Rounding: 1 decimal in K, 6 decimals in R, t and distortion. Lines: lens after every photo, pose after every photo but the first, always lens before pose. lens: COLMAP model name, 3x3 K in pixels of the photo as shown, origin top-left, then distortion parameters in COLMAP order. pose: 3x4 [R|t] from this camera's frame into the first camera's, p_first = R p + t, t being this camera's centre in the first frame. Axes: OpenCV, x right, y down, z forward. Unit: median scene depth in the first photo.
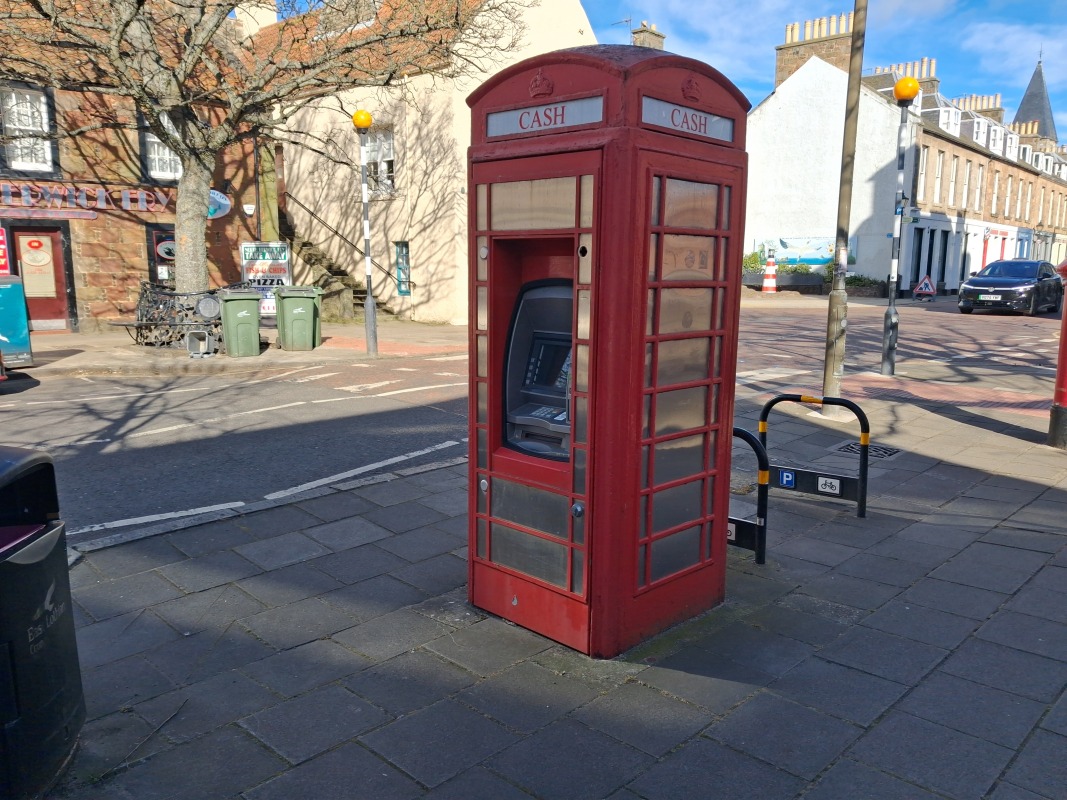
lens RADIAL K [[844.5, 0, 543.3], [0, 844.5, 406.2], [0, 0, 1]] dist [-0.009720, -0.031001]
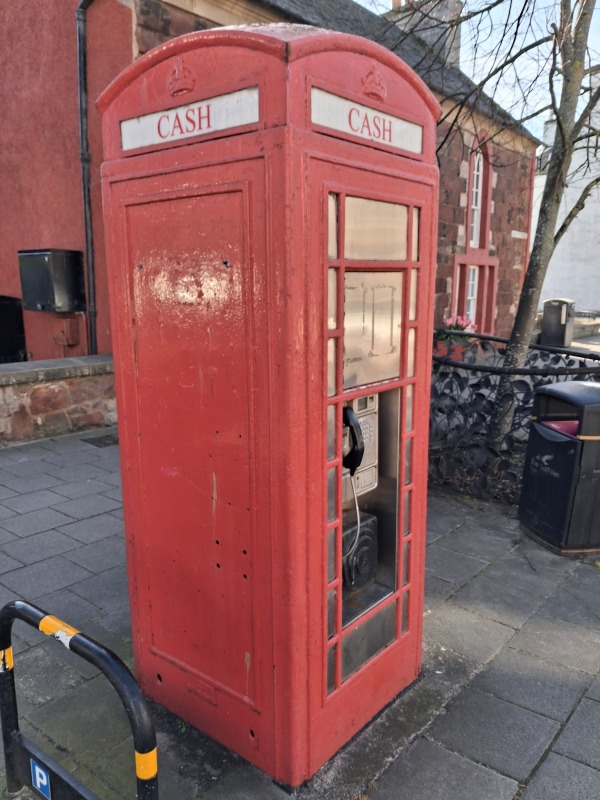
lens RADIAL K [[633.2, 0, 302.2], [0, 633.2, 399.2], [0, 0, 1]] dist [-0.009720, -0.031001]
pose [[0.996334, -0.038679, 0.076301, 0.052180], [0.036692, 0.998954, 0.027277, -0.096861], [-0.077276, -0.024377, 0.996712, 0.398509]]
